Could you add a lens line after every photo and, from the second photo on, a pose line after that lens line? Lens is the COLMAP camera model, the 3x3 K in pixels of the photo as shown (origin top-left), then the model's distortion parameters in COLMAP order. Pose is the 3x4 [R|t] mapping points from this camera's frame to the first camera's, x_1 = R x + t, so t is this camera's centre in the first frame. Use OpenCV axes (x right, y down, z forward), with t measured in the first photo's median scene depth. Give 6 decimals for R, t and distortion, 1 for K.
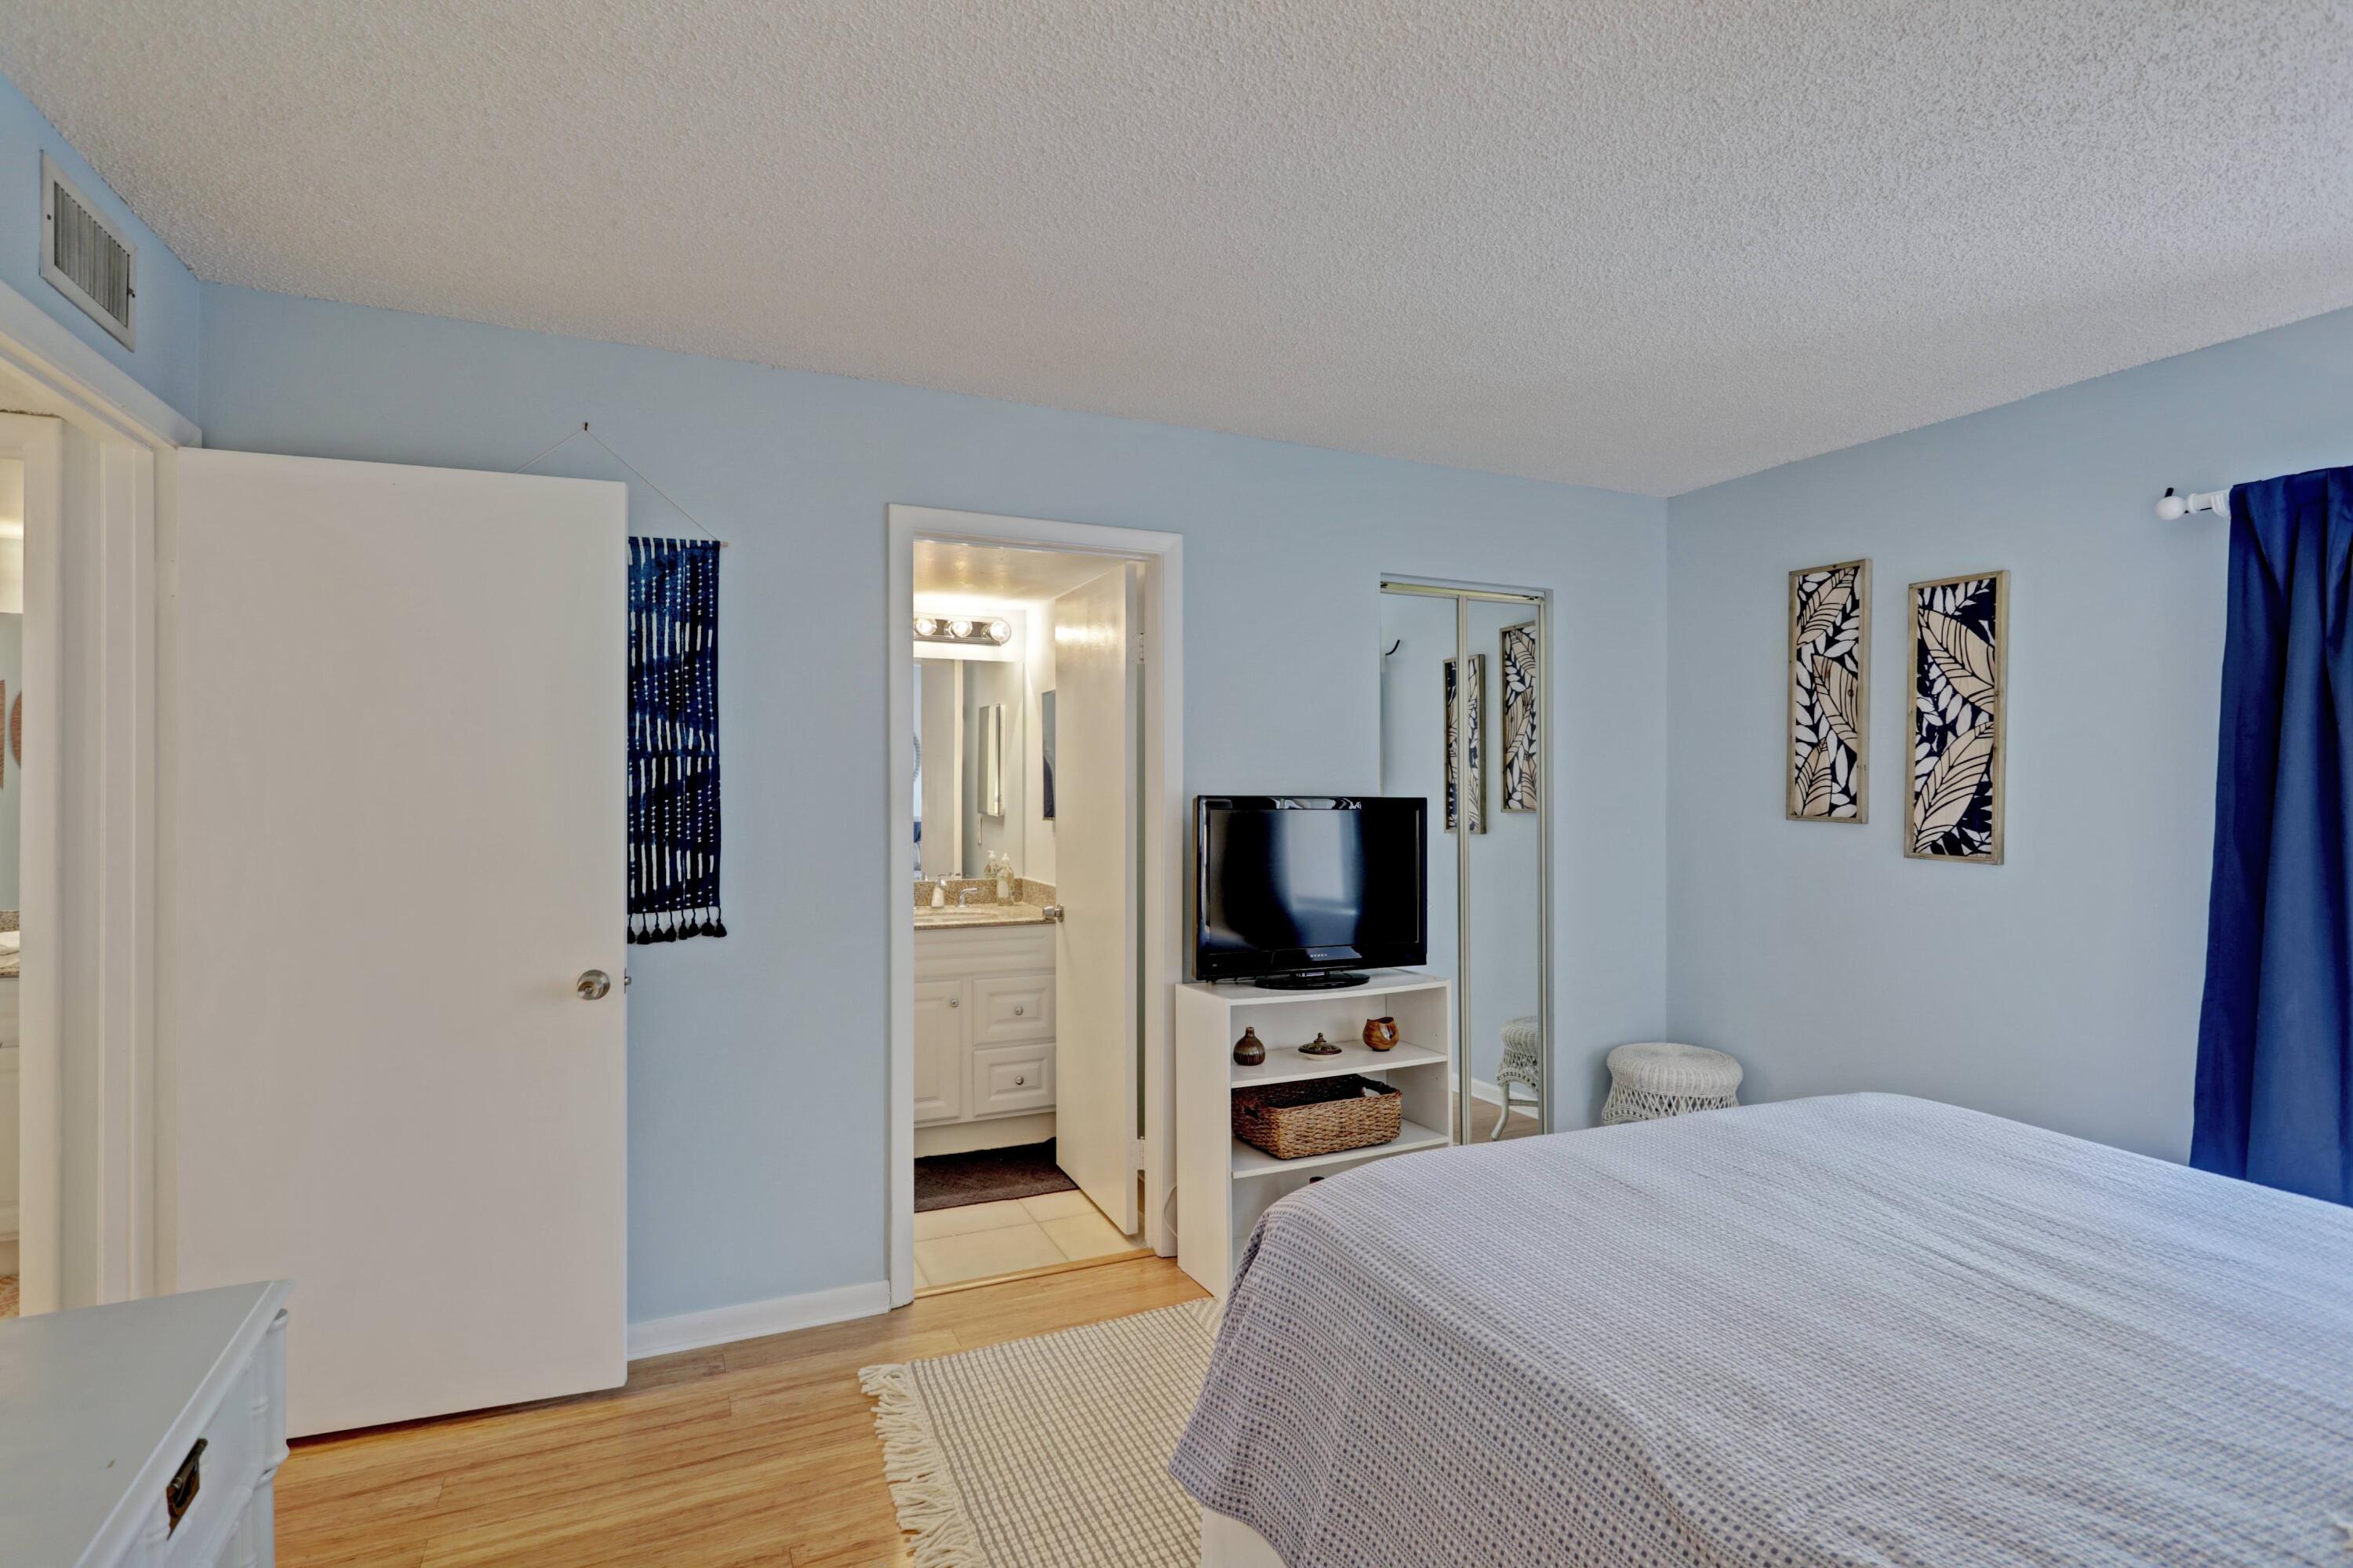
lens RADIAL K [[1125.0, 0, 1171.6], [0, 1125.0, 785.2], [0, 0, 1]] dist [-0.003543, -0.000115]
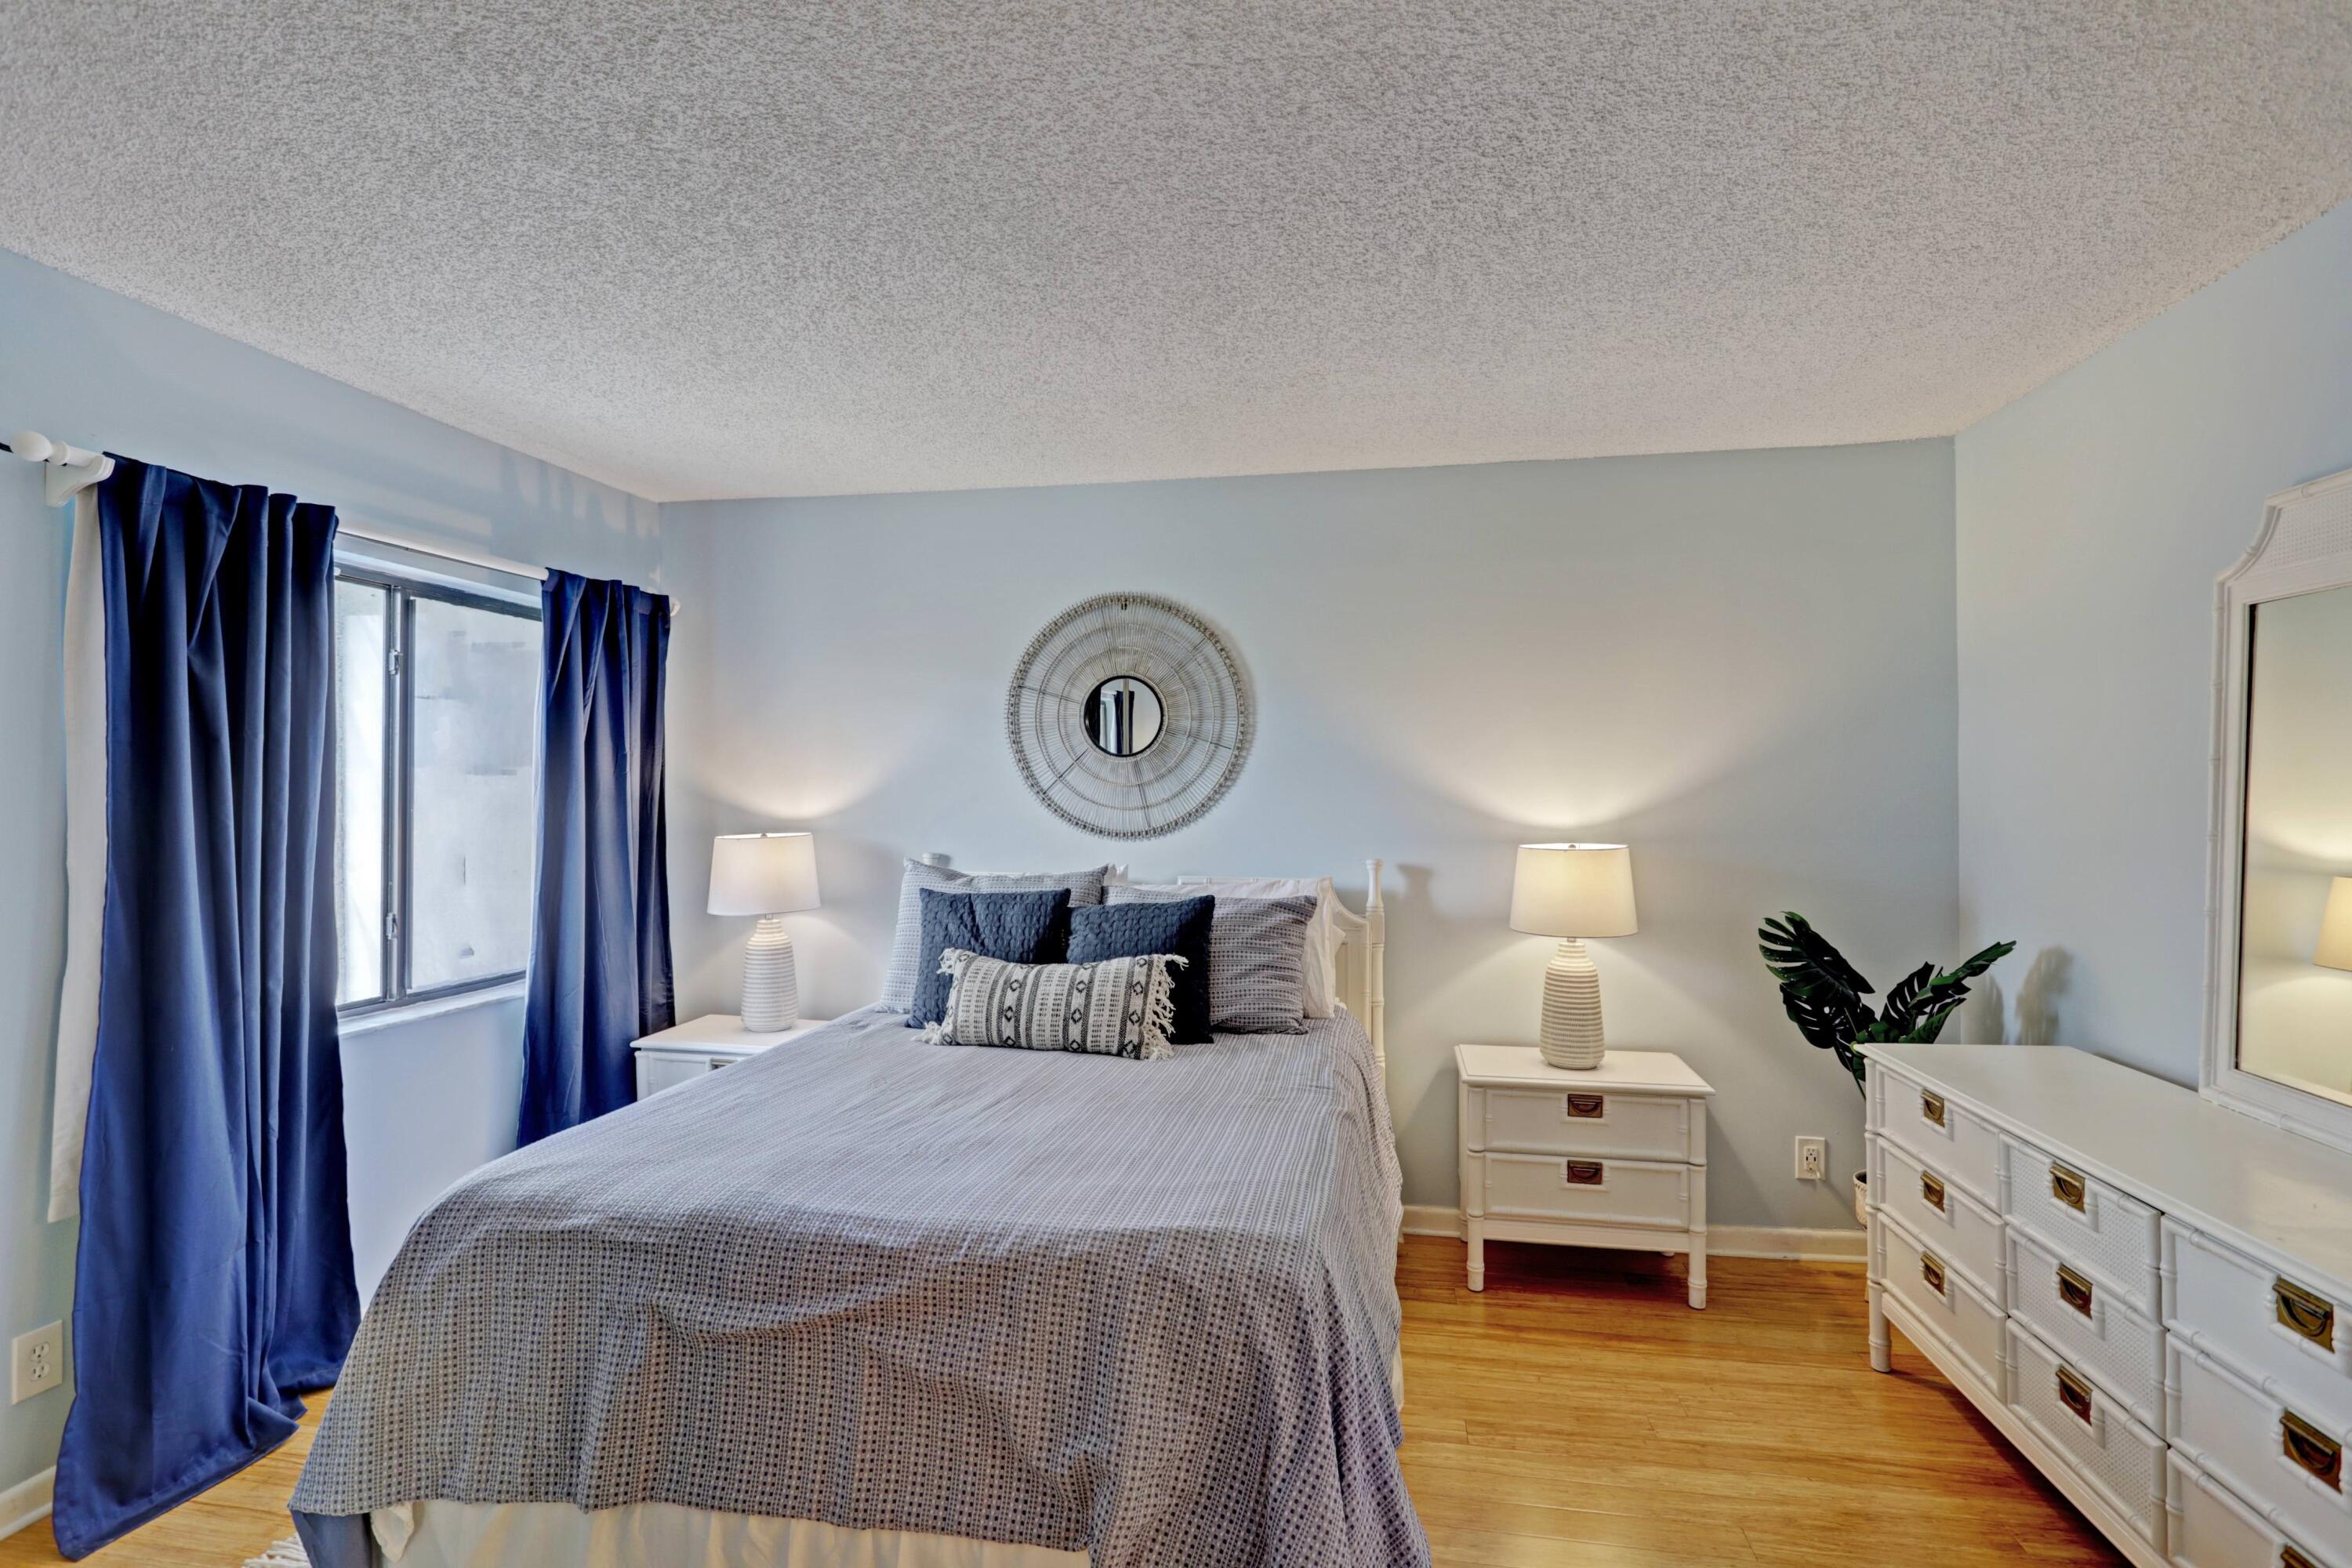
lens RADIAL K [[1124.5, 0, 1167.0], [0, 1124.5, 788.9], [0, 0, 1]] dist [-0.003543, -0.000115]
pose [[-0.816212, 0.001063, 0.577752, -0.174133], [0.002271, 0.999996, 0.001369, -0.004607], [-0.577749, 0.002429, -0.816211, 0.958891]]
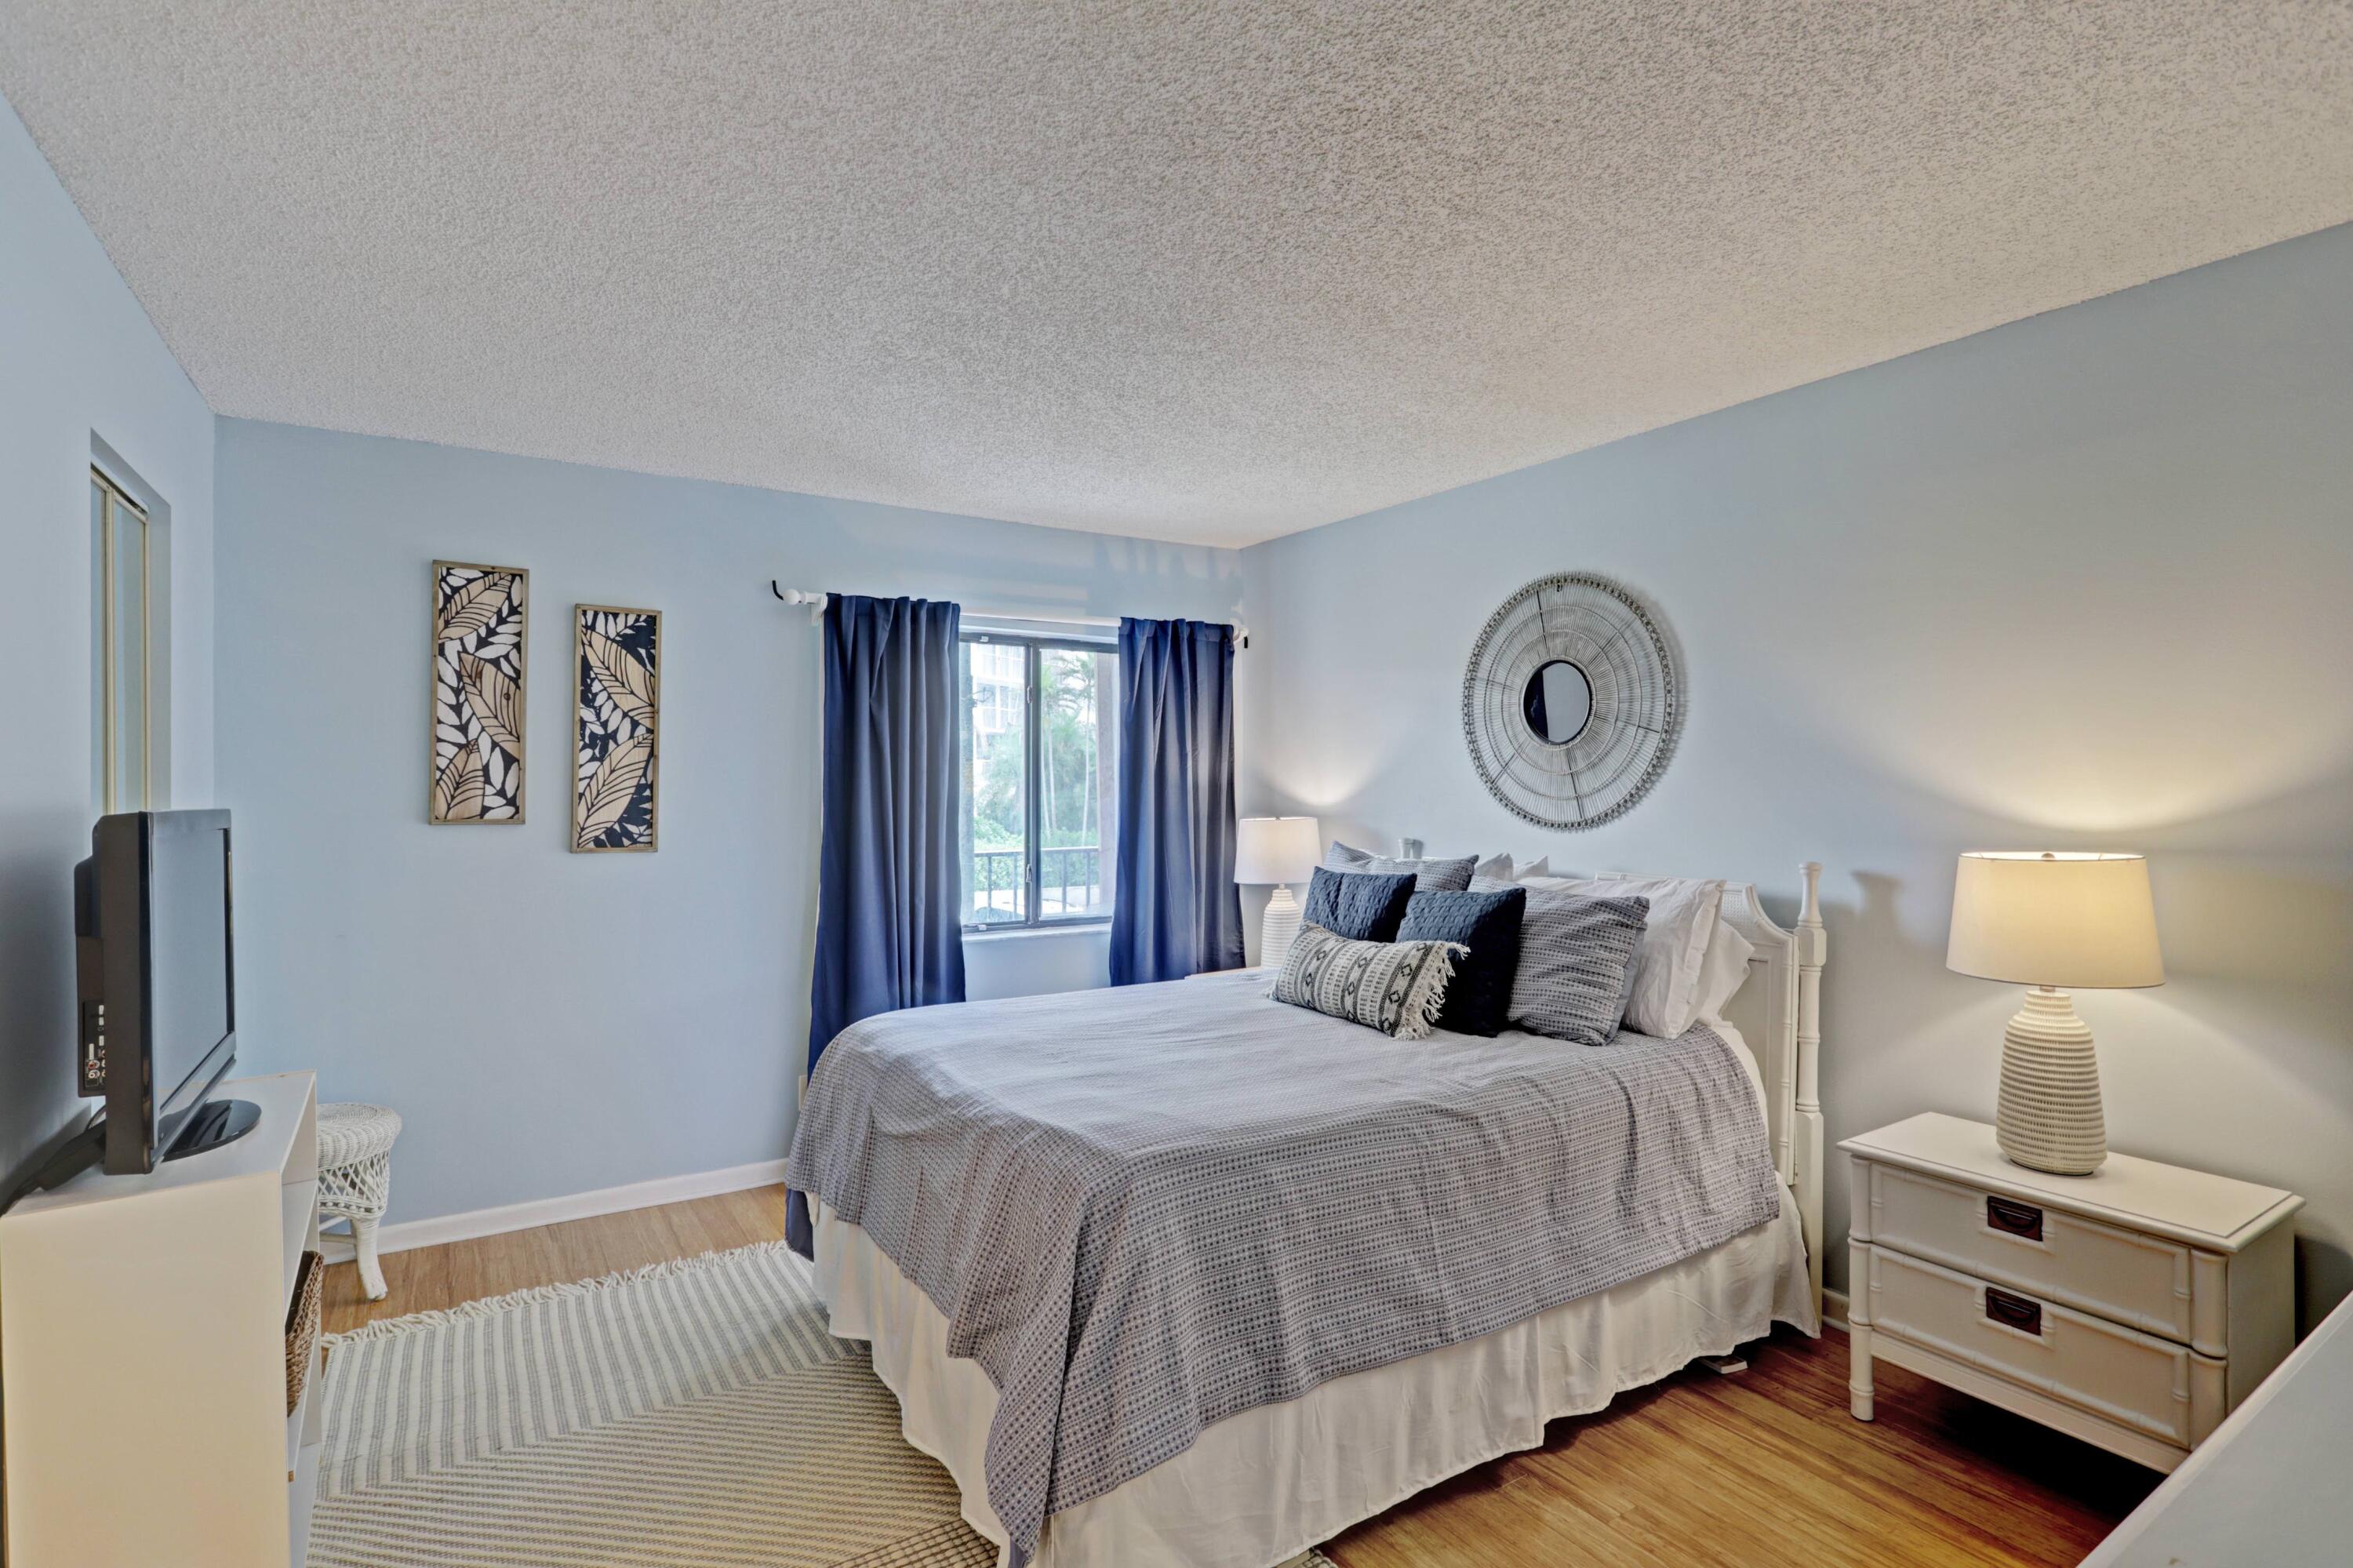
lens RADIAL K [[1125.0, 0, 1170.9], [0, 1125.0, 784.2], [0, 0, 1]] dist [-0.003543, -0.000115]
pose [[-0.136850, -0.000645, 0.990592, -0.513533], [0.005934, 0.999981, 0.001471, -0.000760], [-0.990574, 0.006080, -0.136843, 0.577444]]
